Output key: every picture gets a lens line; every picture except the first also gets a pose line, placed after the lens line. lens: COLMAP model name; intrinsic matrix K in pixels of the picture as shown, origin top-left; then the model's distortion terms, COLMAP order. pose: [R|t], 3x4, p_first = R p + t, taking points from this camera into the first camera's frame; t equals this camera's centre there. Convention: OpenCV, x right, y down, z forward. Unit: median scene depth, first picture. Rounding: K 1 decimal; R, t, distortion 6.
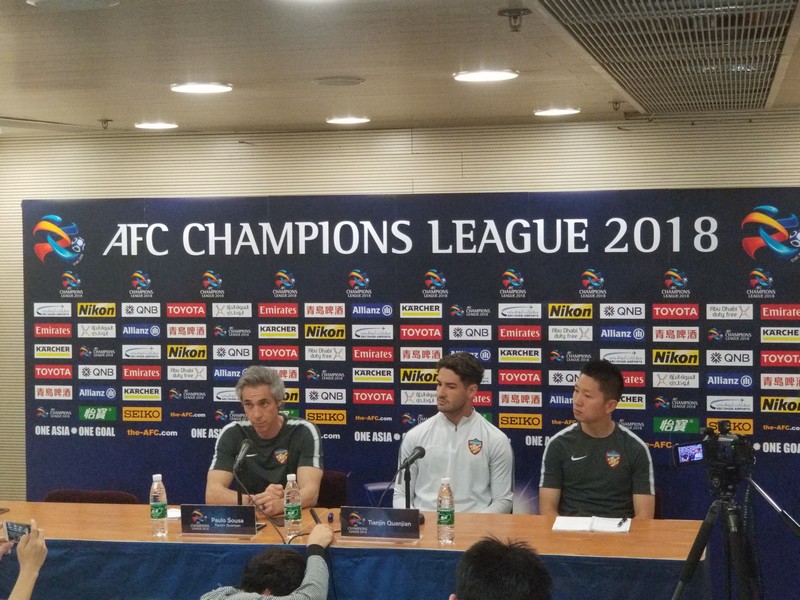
lens RADIAL K [[1344.2, 0, 400.7], [0, 1344.2, 302.6], [0, 0, 1]] dist [0.150334, 0.000000]
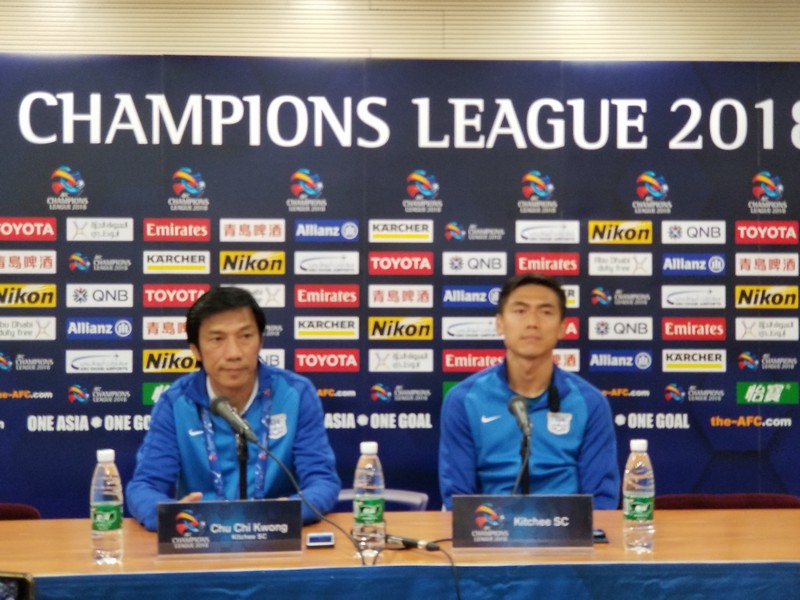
lens RADIAL K [[1344.2, 0, 399.1], [0, 1344.2, 295.5], [0, 0, 1]] dist [0.150334, 0.000000]
pose [[0.959851, 0.014790, 0.280122, -0.175657], [0.001713, 0.998281, -0.058578, 0.078101], [-0.280506, 0.056706, 0.958176, 0.355758]]
